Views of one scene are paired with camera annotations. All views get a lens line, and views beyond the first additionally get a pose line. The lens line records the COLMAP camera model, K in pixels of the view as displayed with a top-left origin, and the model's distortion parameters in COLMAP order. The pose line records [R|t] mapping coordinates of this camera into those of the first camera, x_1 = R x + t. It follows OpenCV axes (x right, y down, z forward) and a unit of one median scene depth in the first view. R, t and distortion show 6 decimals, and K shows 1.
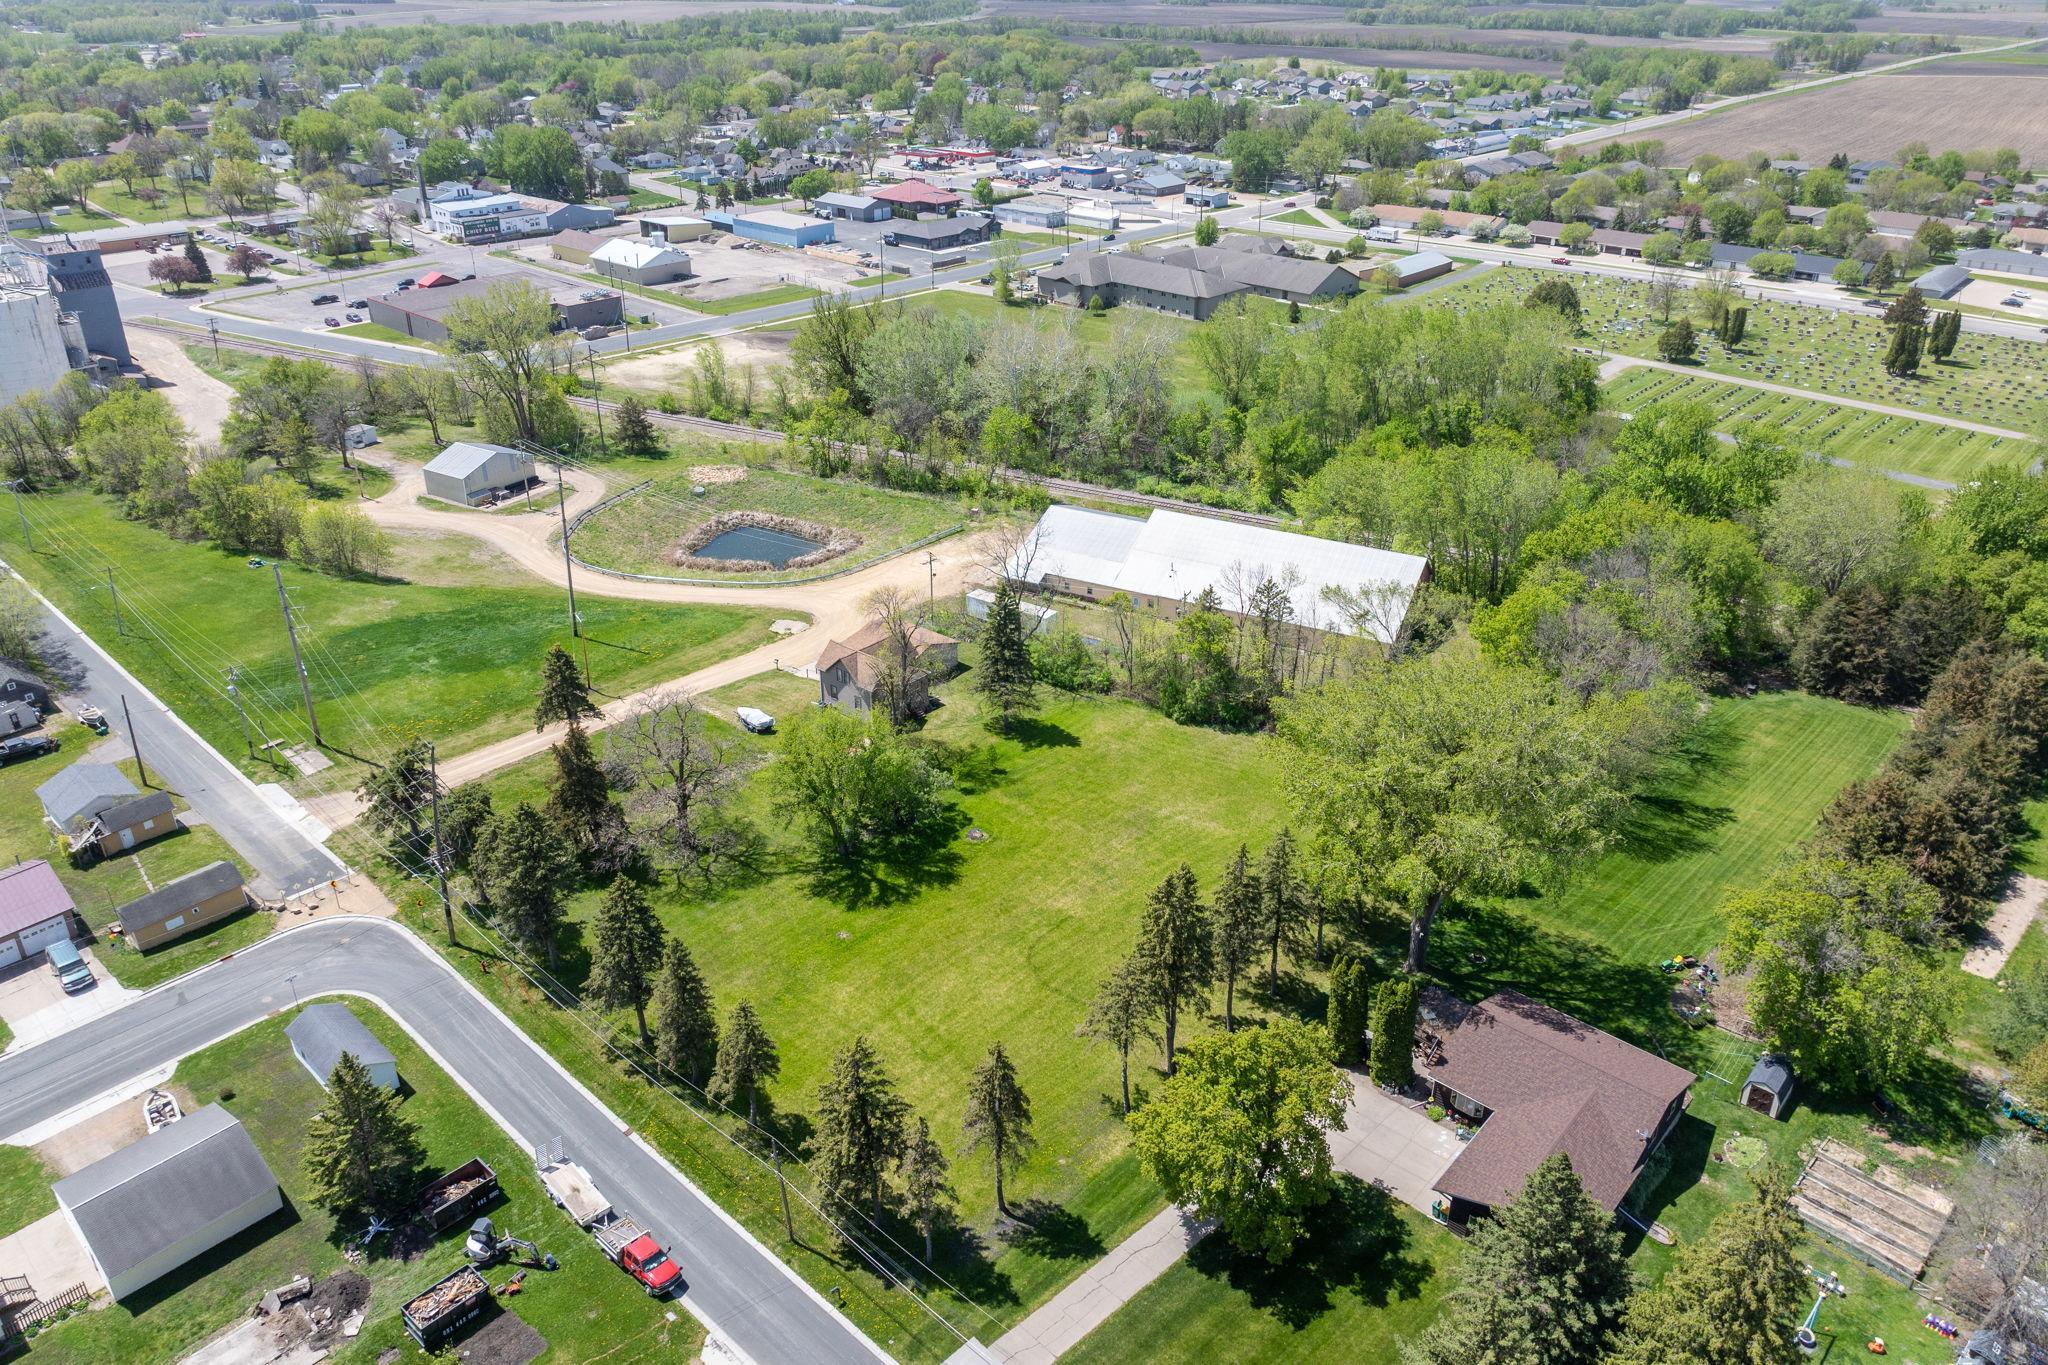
lens RADIAL K [[1441.8, 0, 1031.1], [0, 1441.8, 609.1], [0, 0, 1]] dist [-0.034548, 0.019163]
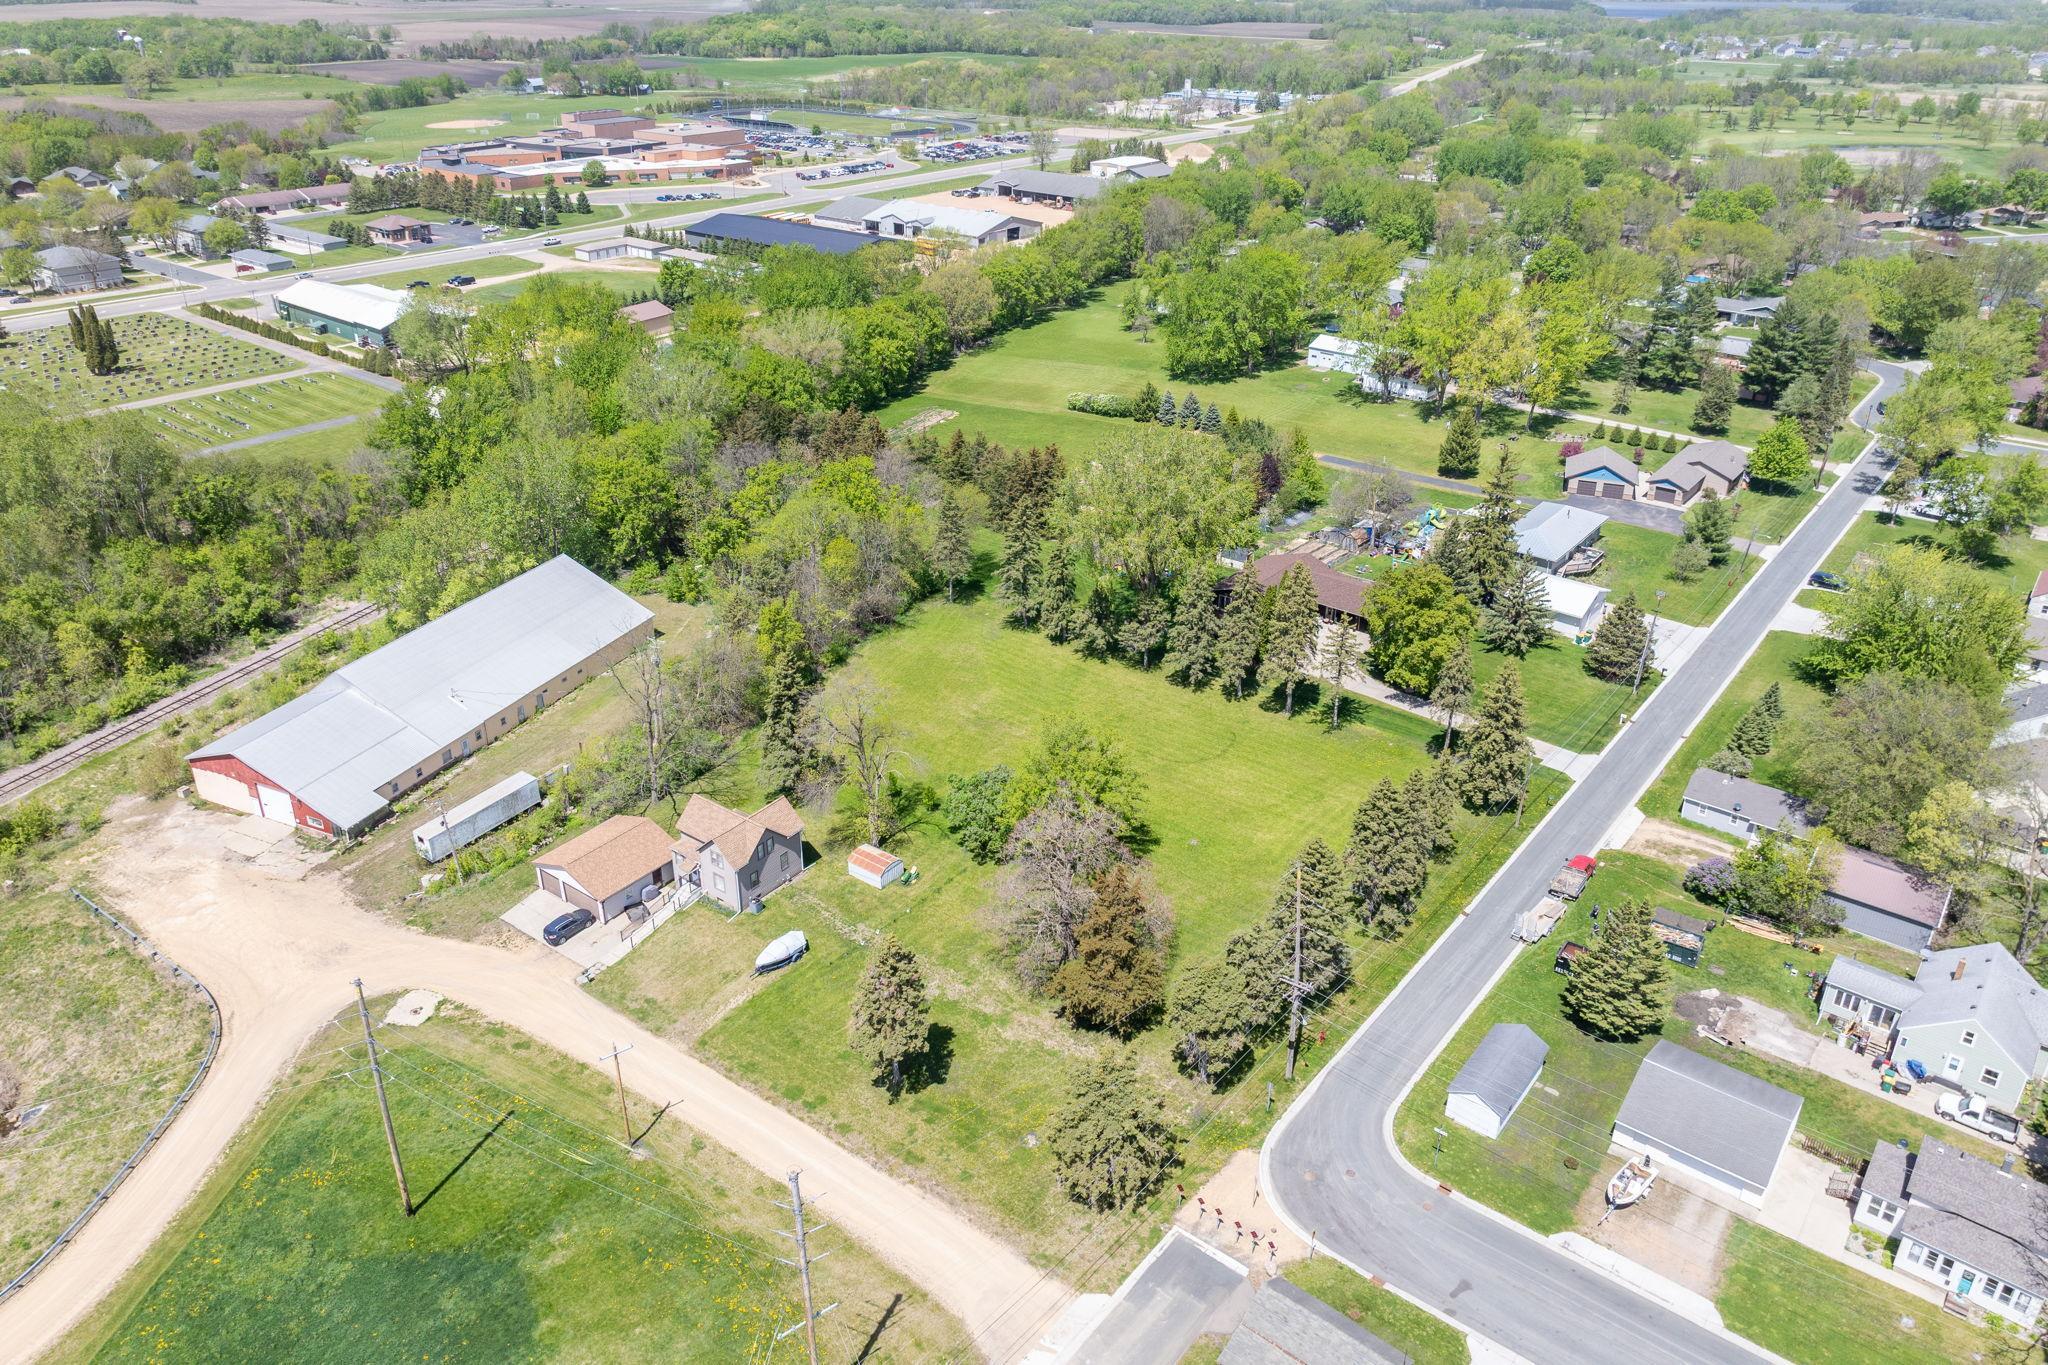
lens RADIAL K [[1441.8, 0, 1031.1], [0, 1441.8, 609.1], [0, 0, 1]] dist [-0.034548, 0.019163]
pose [[-0.064568, -0.418635, 0.905856, -0.540103], [0.409275, 0.816784, 0.406643, -0.220917], [-0.910124, 0.397000, 0.118598, 0.455369]]
